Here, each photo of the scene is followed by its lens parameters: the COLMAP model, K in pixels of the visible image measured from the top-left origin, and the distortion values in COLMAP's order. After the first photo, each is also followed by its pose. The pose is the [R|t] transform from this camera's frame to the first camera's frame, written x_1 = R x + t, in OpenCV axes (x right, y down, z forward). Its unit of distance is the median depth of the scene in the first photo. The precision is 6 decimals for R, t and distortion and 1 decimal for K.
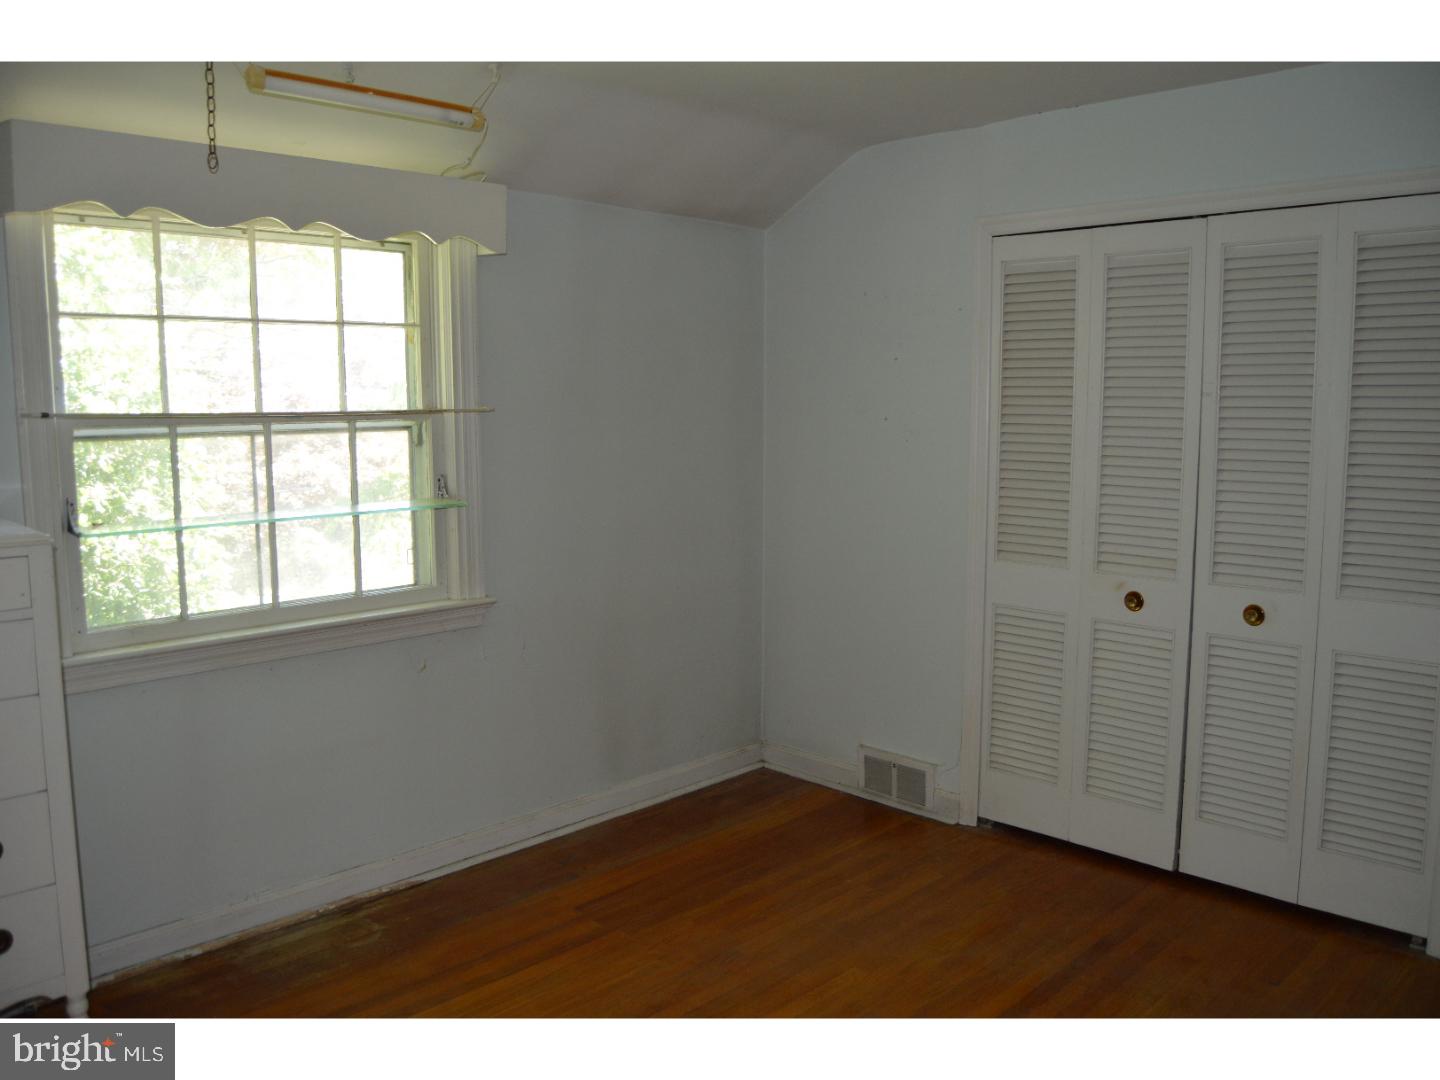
lens RADIAL K [[1149.7, 0, 728.7], [0, 1149.7, 544.6], [0, 0, 1]] dist [-0.089785, 0.037565]
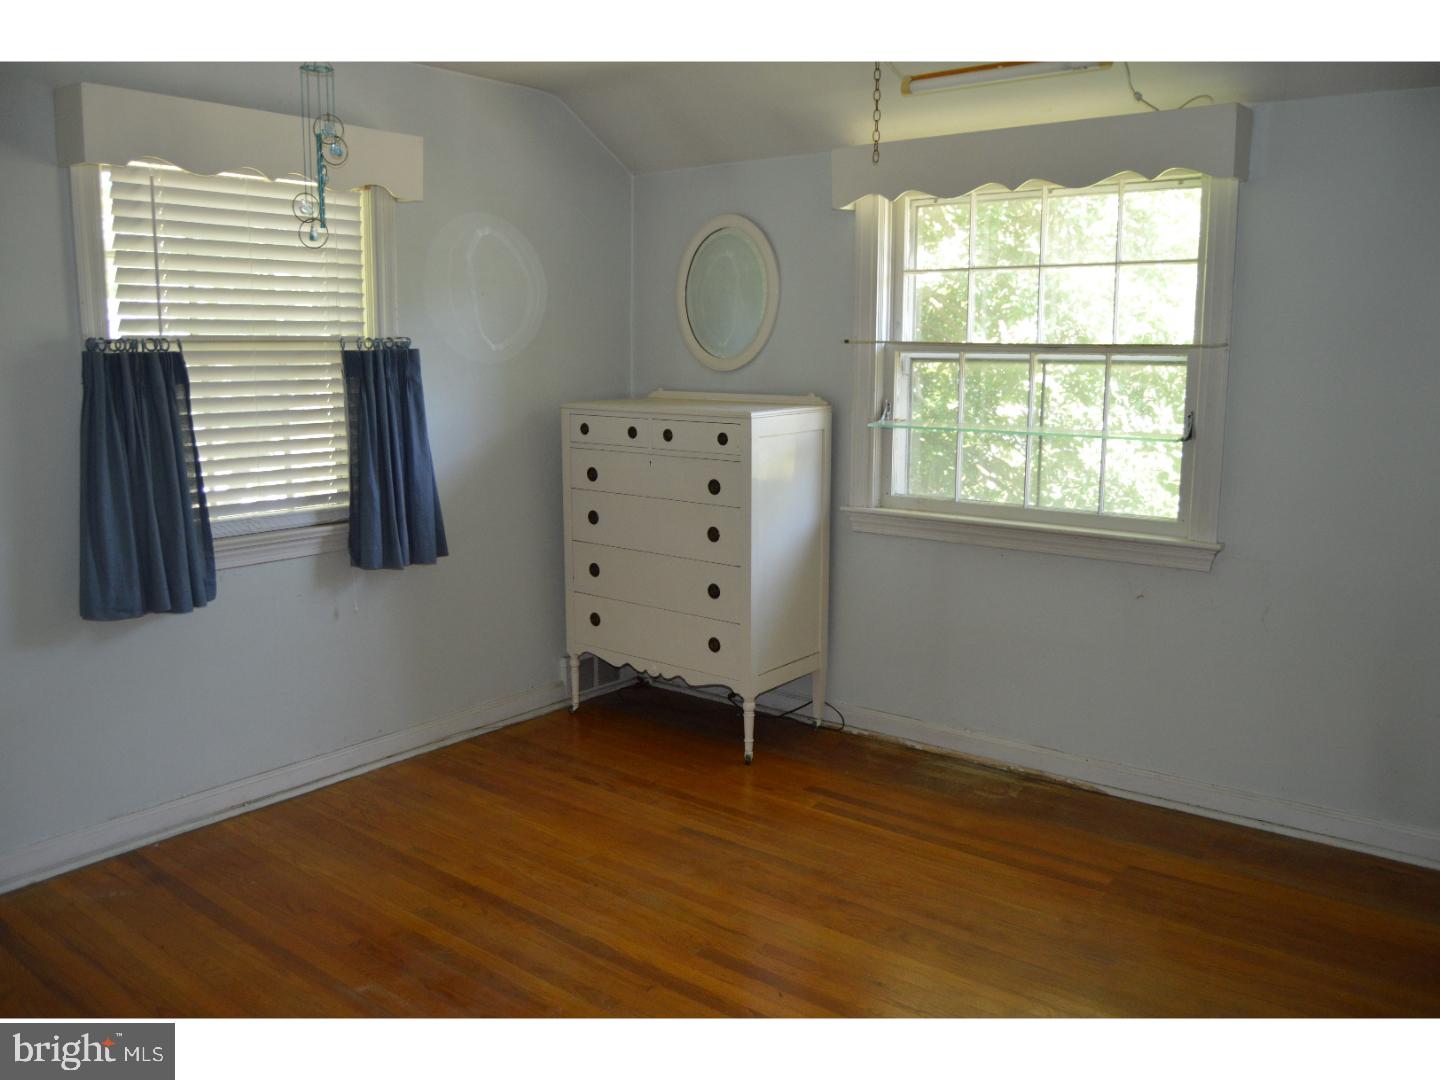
lens RADIAL K [[1149.7, 0, 728.7], [0, 1149.7, 544.6], [0, 0, 1]] dist [-0.089785, 0.037565]
pose [[0.104562, 0.169228, -0.980015, 0.728918], [-0.129884, 0.979300, 0.155246, -0.051018], [0.986000, 0.111055, 0.124378, 0.524668]]
